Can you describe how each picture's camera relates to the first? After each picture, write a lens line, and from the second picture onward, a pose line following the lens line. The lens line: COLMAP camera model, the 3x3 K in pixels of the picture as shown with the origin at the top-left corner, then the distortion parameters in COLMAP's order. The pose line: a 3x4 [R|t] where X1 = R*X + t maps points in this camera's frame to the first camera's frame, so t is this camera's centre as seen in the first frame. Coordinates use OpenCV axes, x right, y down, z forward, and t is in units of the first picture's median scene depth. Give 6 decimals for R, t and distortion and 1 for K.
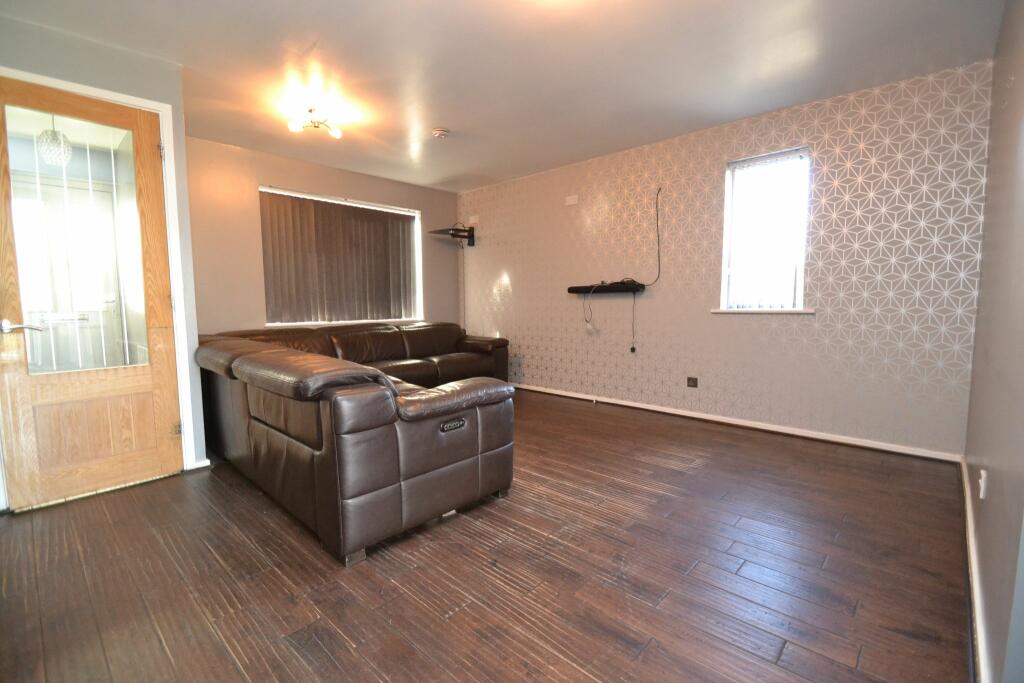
lens RADIAL K [[456.4, 0, 504.0], [0, 456.4, 341.6], [0, 0, 1]] dist [0.004879, -0.008567]
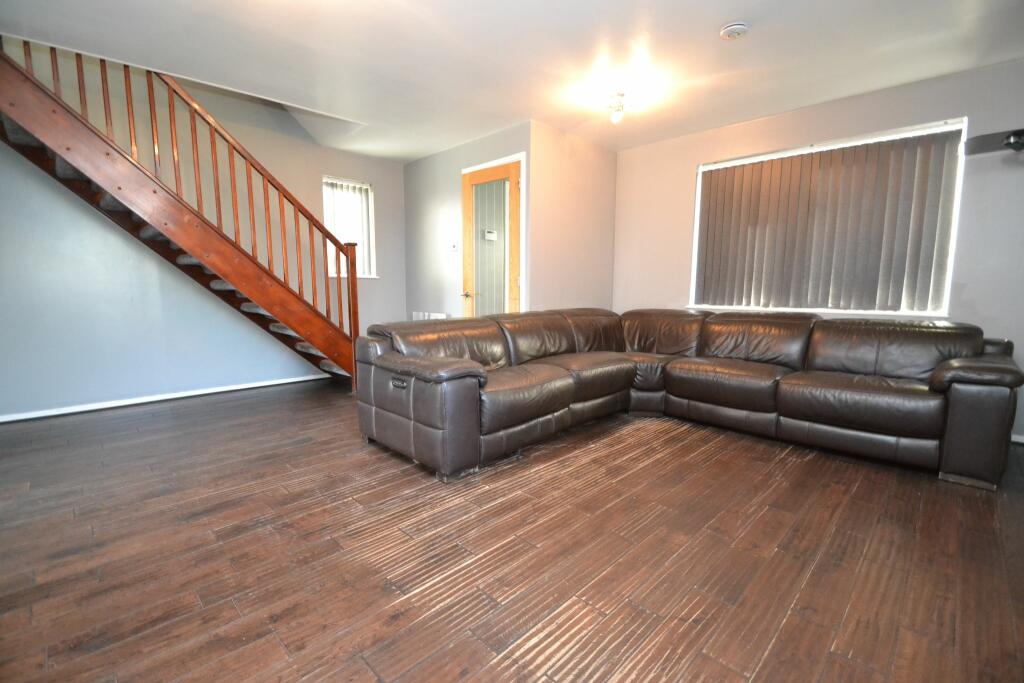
lens RADIAL K [[456.4, 0, 506.6], [0, 456.4, 343.9], [0, 0, 1]] dist [0.004879, -0.008567]
pose [[-0.028827, 0.134515, -0.990492, 0.584137], [-0.089858, 0.986543, 0.136594, -0.061837], [0.995537, 0.092941, -0.016352, 0.707894]]
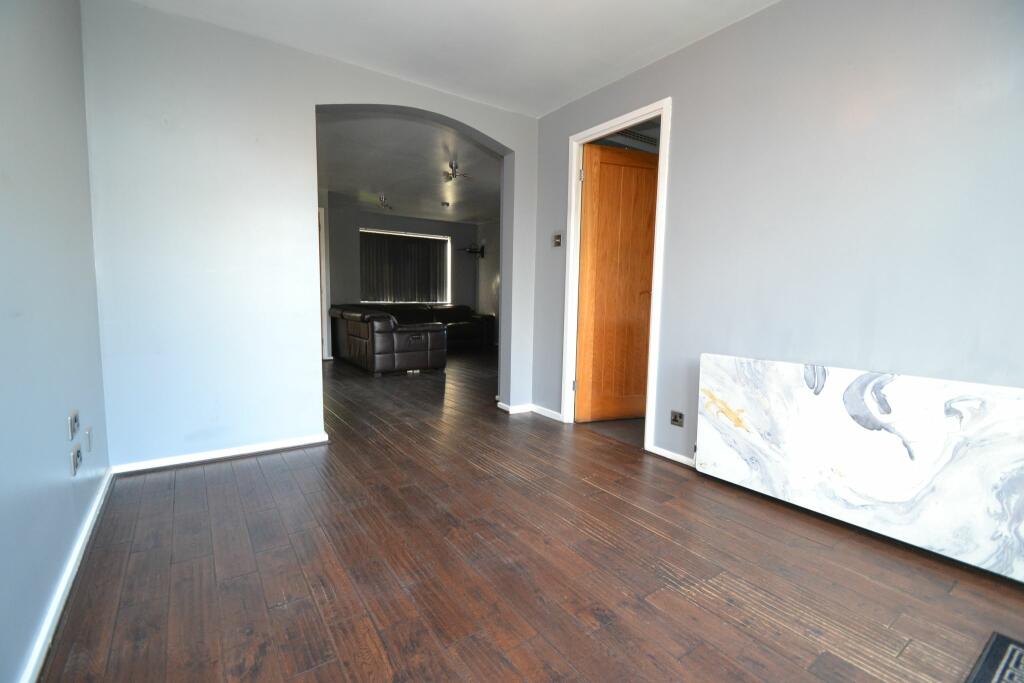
lens RADIAL K [[456.4, 0, 509.5], [0, 456.4, 344.1], [0, 0, 1]] dist [0.004879, -0.008567]
pose [[0.980121, 0.040817, -0.194158, 0.520744], [-0.036742, 0.999023, 0.024544, 0.076001], [0.194971, -0.016922, 0.980663, -0.841540]]
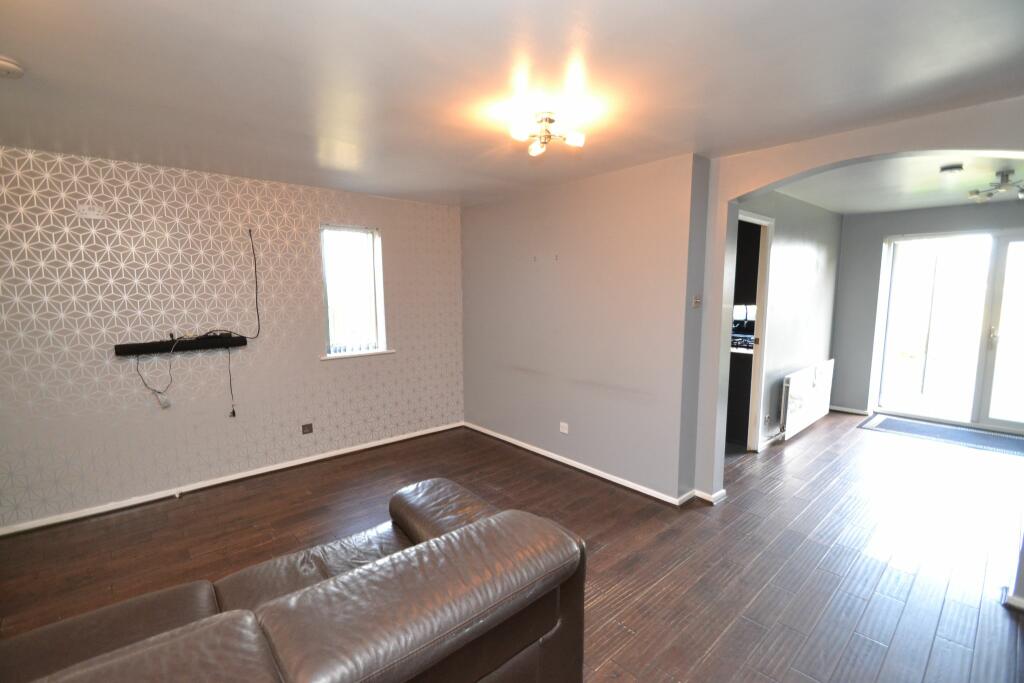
lens RADIAL K [[456.4, 0, 502.8], [0, 456.4, 344.8], [0, 0, 1]] dist [0.004879, -0.008567]
pose [[0.092188, -0.118196, 0.988702, -0.565183], [0.088309, 0.989988, 0.110116, -0.180303], [-0.991818, 0.077160, 0.101703, 0.465198]]
